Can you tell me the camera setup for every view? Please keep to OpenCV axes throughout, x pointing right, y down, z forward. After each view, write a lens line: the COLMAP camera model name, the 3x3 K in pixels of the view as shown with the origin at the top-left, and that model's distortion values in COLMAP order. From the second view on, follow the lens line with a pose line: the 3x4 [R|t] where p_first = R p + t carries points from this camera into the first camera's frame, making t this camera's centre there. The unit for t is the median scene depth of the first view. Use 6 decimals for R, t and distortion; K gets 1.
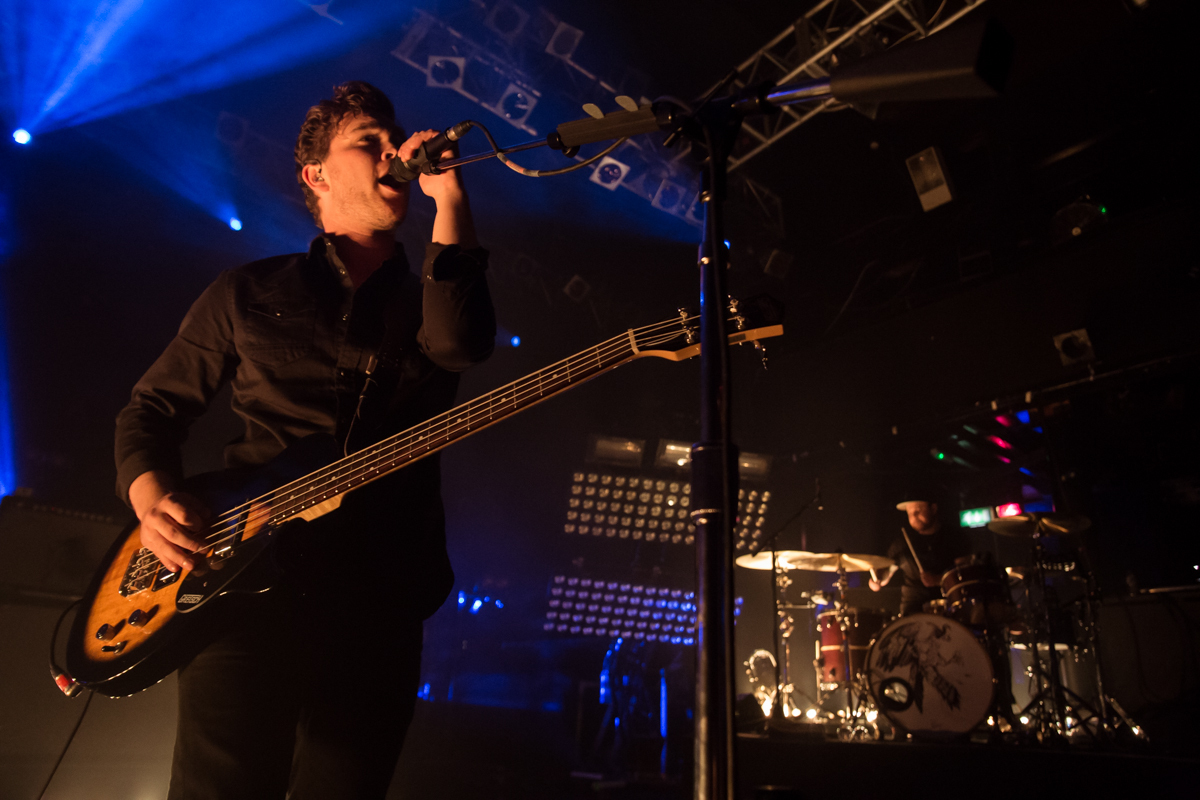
lens RADIAL K [[788.9, 0, 603.6], [0, 788.9, 402.4], [0, 0, 1]] dist [-0.054008, 0.031021]
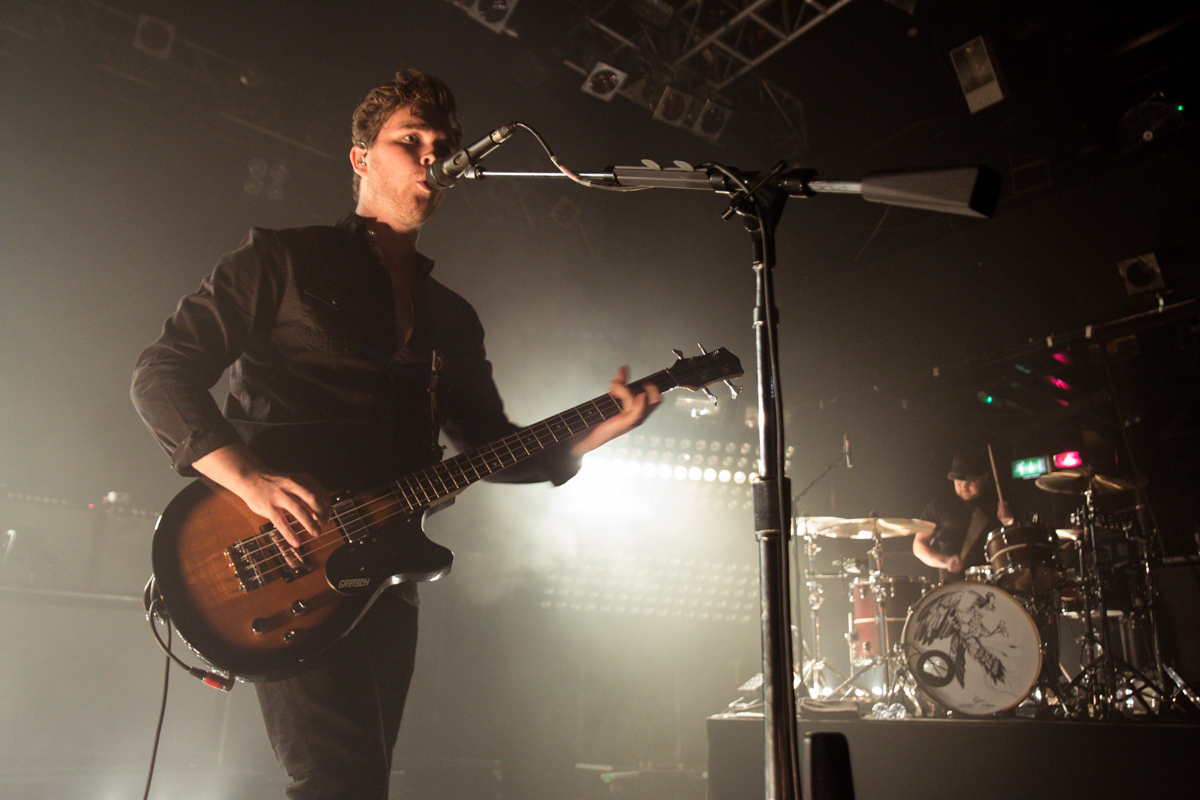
lens RADIAL K [[945.7, 0, 600.0], [0, 945.7, 400.0], [0, 0, 1]] dist [-0.067491, 0.059683]
pose [[0.999670, -0.024360, 0.008206, -0.016365], [0.023736, 0.997332, 0.069028, -0.019835], [-0.009865, -0.068810, 0.997581, -0.055076]]
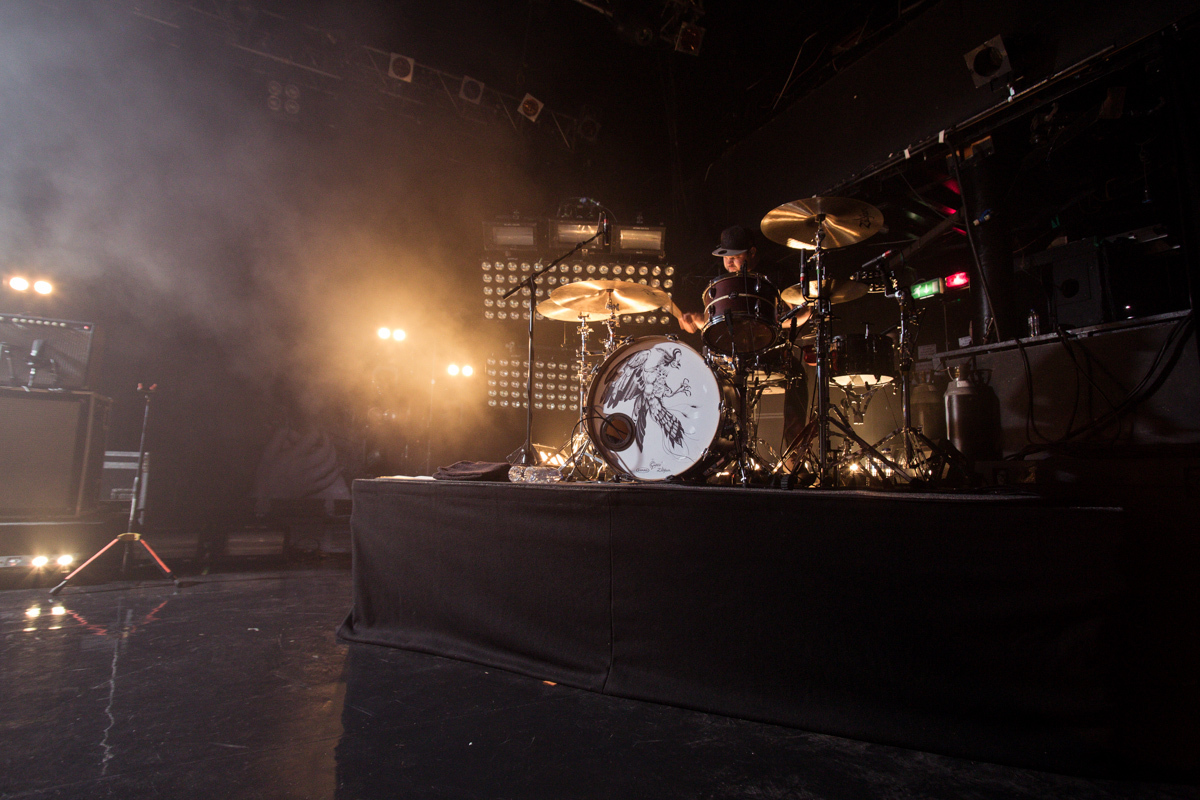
lens RADIAL K [[581.6, 0, 603.9], [0, 581.6, 402.4], [0, 0, 1]] dist [-0.063071, 0.026516]
pose [[0.980675, -0.050302, -0.189068, 0.331365], [0.094179, 0.968422, 0.230845, 0.132472], [0.171486, -0.244190, 0.954444, 0.268819]]
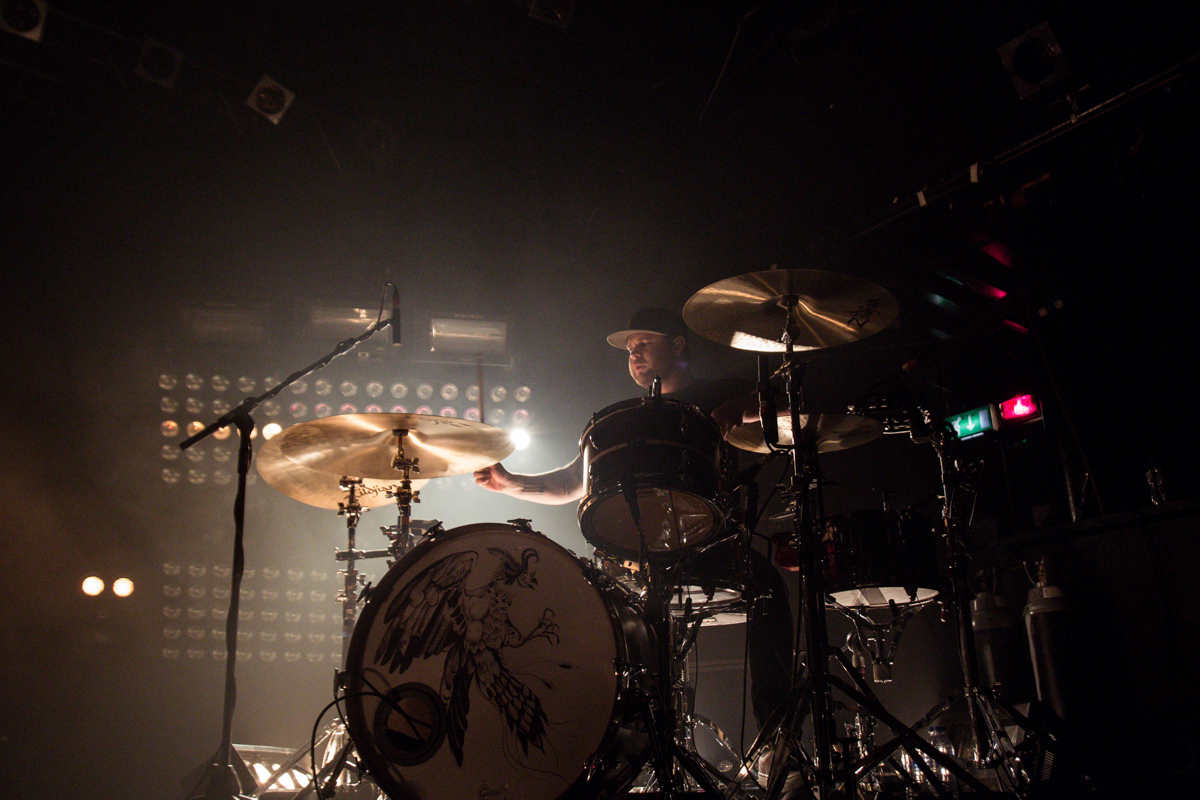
lens RADIAL K [[1064.3, 0, 600.0], [0, 1064.3, 410.8], [0, 0, 1]] dist [-0.041481, 0.002673]
pose [[0.996458, -0.084078, -0.001196, 0.335836], [0.084048, 0.995461, 0.044650, 0.132130], [-0.002563, -0.044592, 0.999002, 0.305874]]
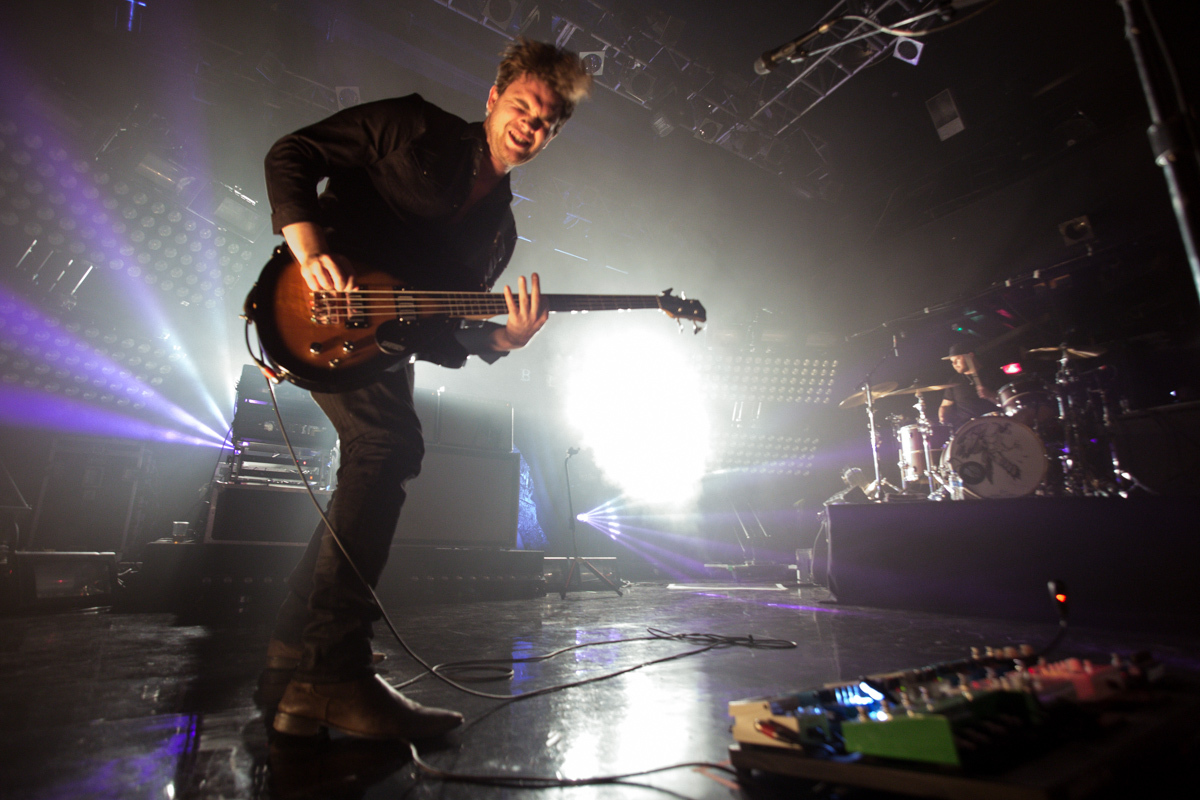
lens RADIAL K [[586.2, 0, 600.0], [0, 586.2, 400.0], [0, 0, 1]] dist [-0.067126, 0.024873]
pose [[0.991881, -0.066837, -0.108186, -0.121281], [0.078733, 0.990840, 0.109714, 0.050951], [0.099862, -0.117341, 0.988058, -0.057770]]
